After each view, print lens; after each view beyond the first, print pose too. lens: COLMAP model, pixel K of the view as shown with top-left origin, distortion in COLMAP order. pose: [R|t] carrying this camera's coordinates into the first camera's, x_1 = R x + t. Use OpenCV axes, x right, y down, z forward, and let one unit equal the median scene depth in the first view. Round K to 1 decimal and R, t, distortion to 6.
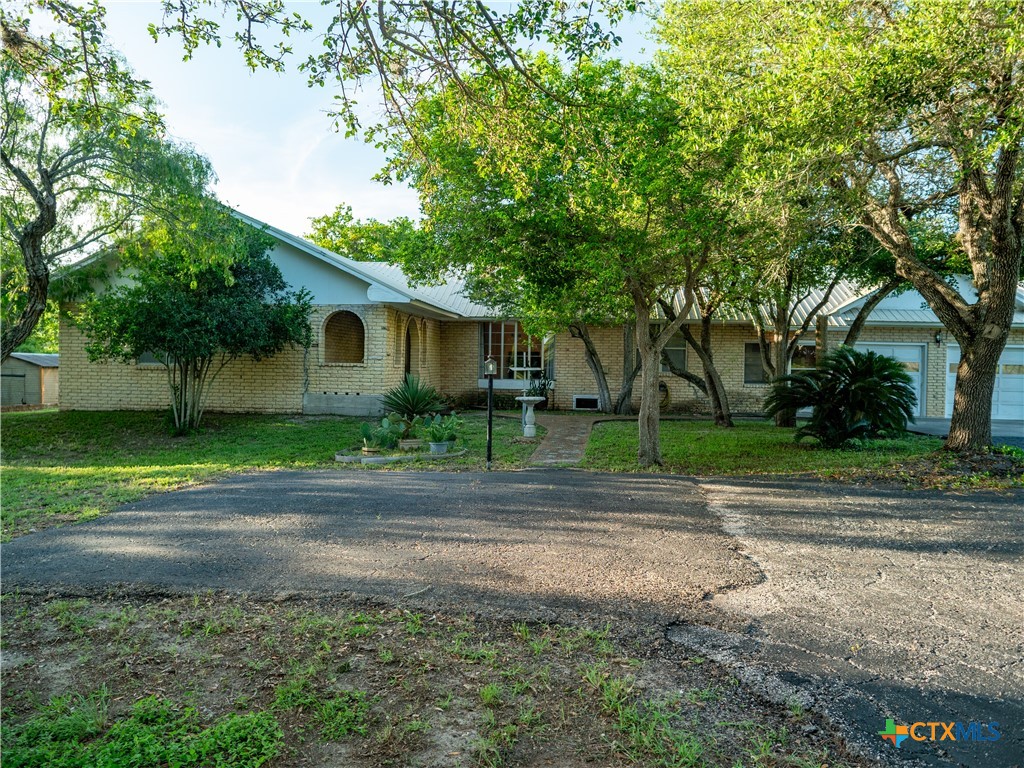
lens RADIAL K [[742.9, 0, 519.3], [0, 742.9, 386.7], [0, 0, 1]] dist [-0.018001, 0.001358]
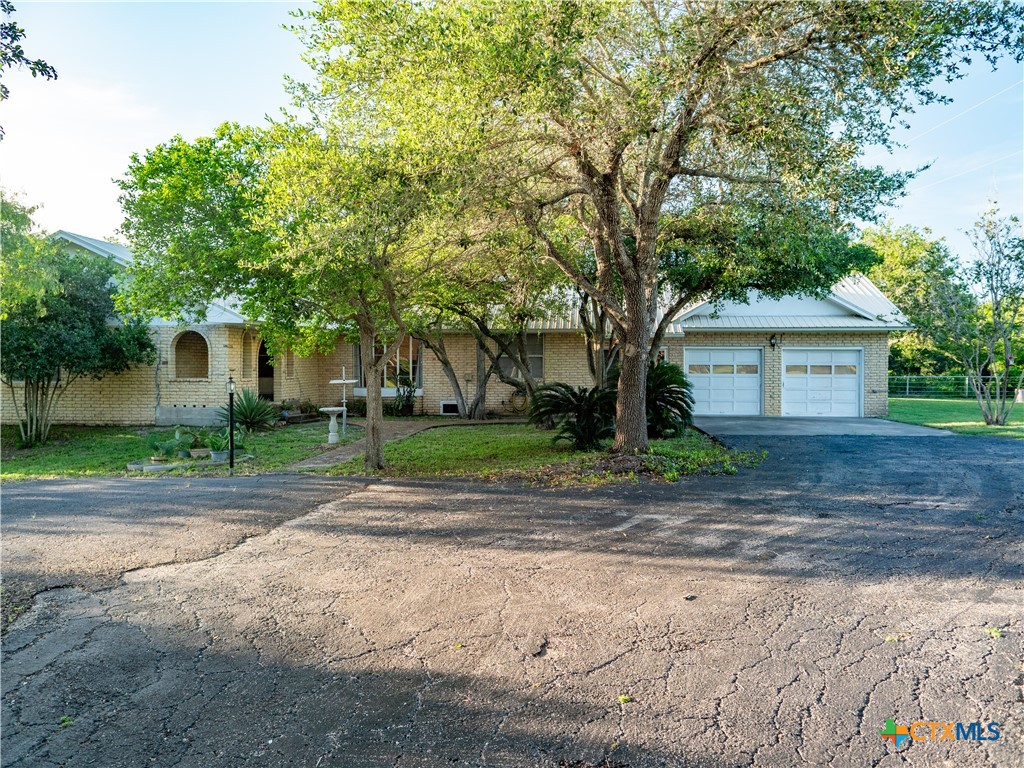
lens RADIAL K [[742.9, 0, 517.0], [0, 742.9, 378.4], [0, 0, 1]] dist [-0.018001, 0.001358]
pose [[0.999817, -0.018874, -0.003214, 0.252083], [0.018841, 0.999772, -0.010093, -0.011724], [0.003404, 0.010031, 0.999944, -0.096613]]
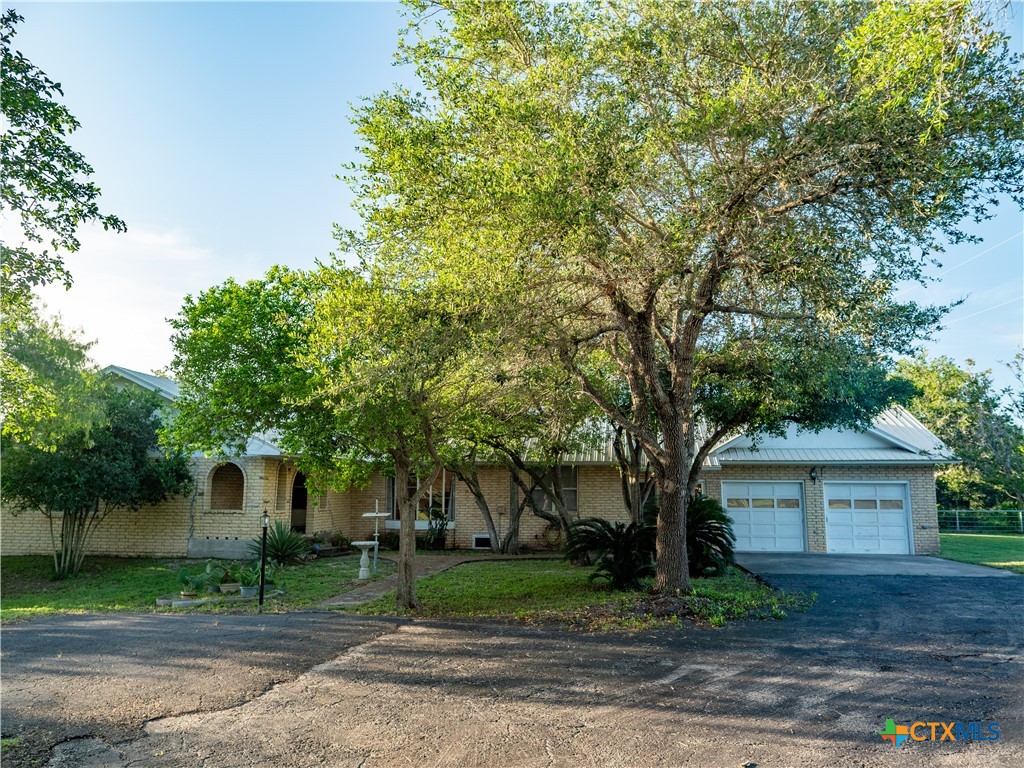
lens RADIAL K [[742.9, 0, 514.9], [0, 742.9, 381.0], [0, 0, 1]] dist [-0.018001, 0.001358]
pose [[0.998768, -0.020931, -0.044991, 0.248282], [0.012456, 0.983406, -0.180991, -0.016019], [0.048033, 0.180207, 0.982455, -0.094573]]
